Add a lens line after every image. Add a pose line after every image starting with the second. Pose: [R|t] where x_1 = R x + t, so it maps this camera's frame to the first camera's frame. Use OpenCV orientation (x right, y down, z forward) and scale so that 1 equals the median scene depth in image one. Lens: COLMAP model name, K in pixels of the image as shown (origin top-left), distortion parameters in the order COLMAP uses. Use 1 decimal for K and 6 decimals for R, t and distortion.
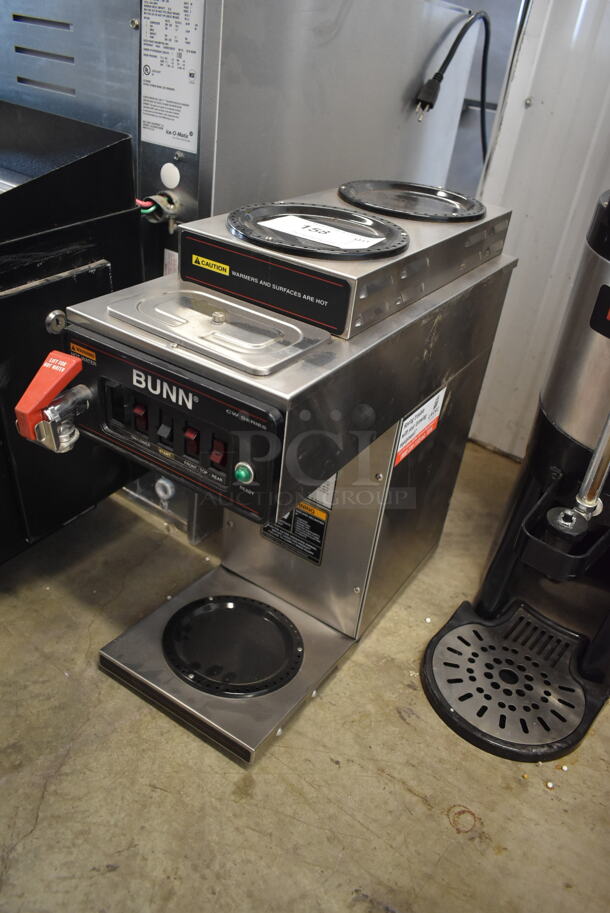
lens RADIAL K [[692.5, 0, 305.0], [0, 692.5, 456.5], [0, 0, 1]] dist [-0.013713, 0.000760]
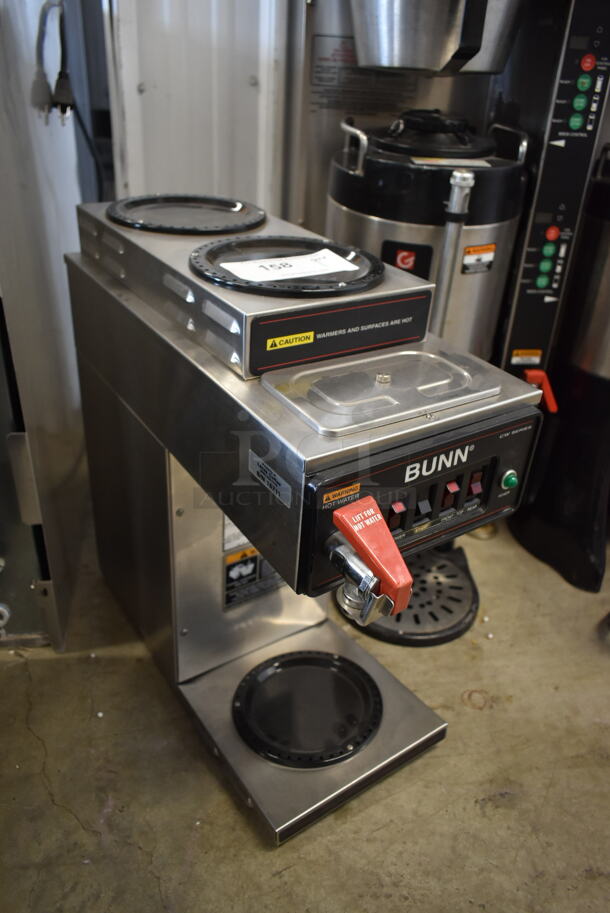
lens RADIAL K [[692.5, 0, 305.0], [0, 692.5, 456.5], [0, 0, 1]] dist [-0.013713, 0.000760]
pose [[0.393994, -0.540055, 0.743713, -0.706950], [0.474235, 0.812584, 0.338833, -0.370603], [-0.787318, 0.219196, 0.576267, 0.439021]]
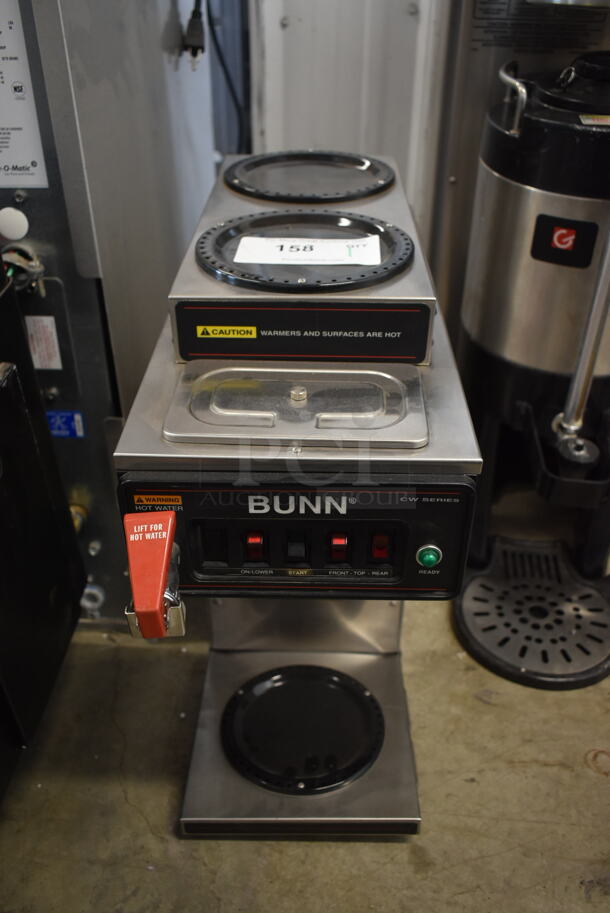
lens RADIAL K [[777.9, 0, 305.0], [0, 777.9, 456.5], [0, 0, 1]] dist [-0.026361, 0.006739]
pose [[0.844060, -0.387124, 0.371078, -0.375113], [0.359228, 0.921960, 0.144723, -0.202594], [-0.398144, 0.011147, 0.917255, 0.122087]]
